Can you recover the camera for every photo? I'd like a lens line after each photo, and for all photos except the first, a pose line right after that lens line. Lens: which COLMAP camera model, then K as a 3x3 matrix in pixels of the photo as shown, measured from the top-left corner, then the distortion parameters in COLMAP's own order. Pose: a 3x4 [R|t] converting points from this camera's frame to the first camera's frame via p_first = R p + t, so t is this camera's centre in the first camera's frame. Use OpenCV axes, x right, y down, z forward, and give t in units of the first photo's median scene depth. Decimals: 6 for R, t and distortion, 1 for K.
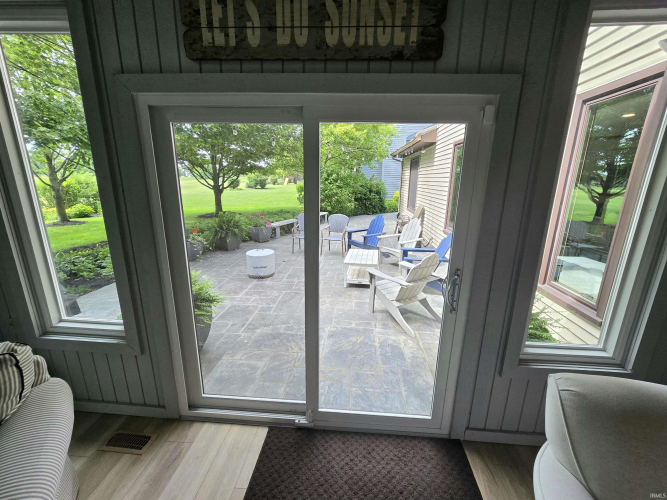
lens RADIAL K [[275.9, 0, 343.3], [0, 275.9, 247.4], [0, 0, 1]] dist [-0.002094, 0.004426]
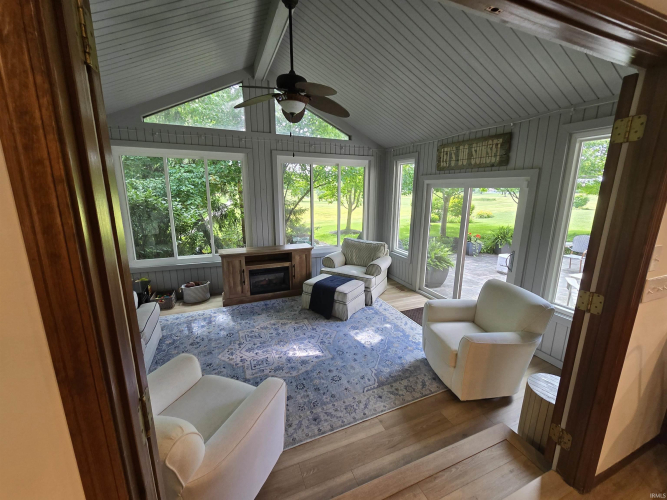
lens RADIAL K [[275.9, 0, 337.7], [0, 275.9, 250.6], [0, 0, 1]] dist [-0.002094, 0.004426]
pose [[0.444810, 0.179263, -0.877501, 2.047423], [-0.215741, 0.972360, 0.089282, 0.216422], [0.869252, 0.149600, 0.471190, -1.493380]]
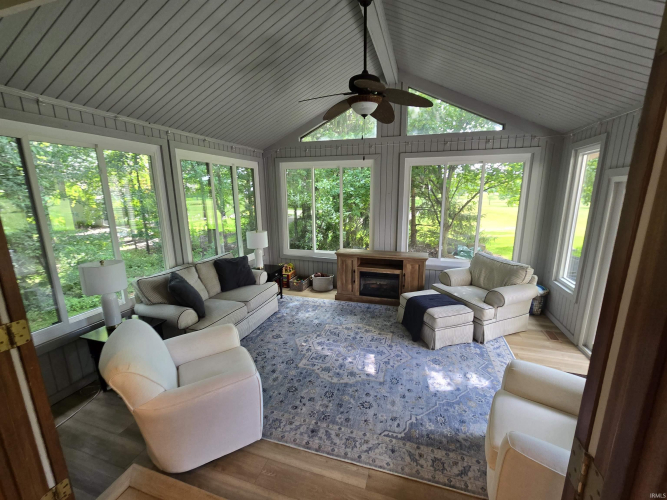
lens RADIAL K [[275.9, 0, 338.3], [0, 275.9, 250.5], [0, 0, 1]] dist [-0.002094, 0.004426]
pose [[-0.236384, 0.182139, -0.954436, 2.018496], [-0.234119, 0.942658, 0.237875, -0.048943], [0.943033, 0.279681, -0.180187, -0.465713]]
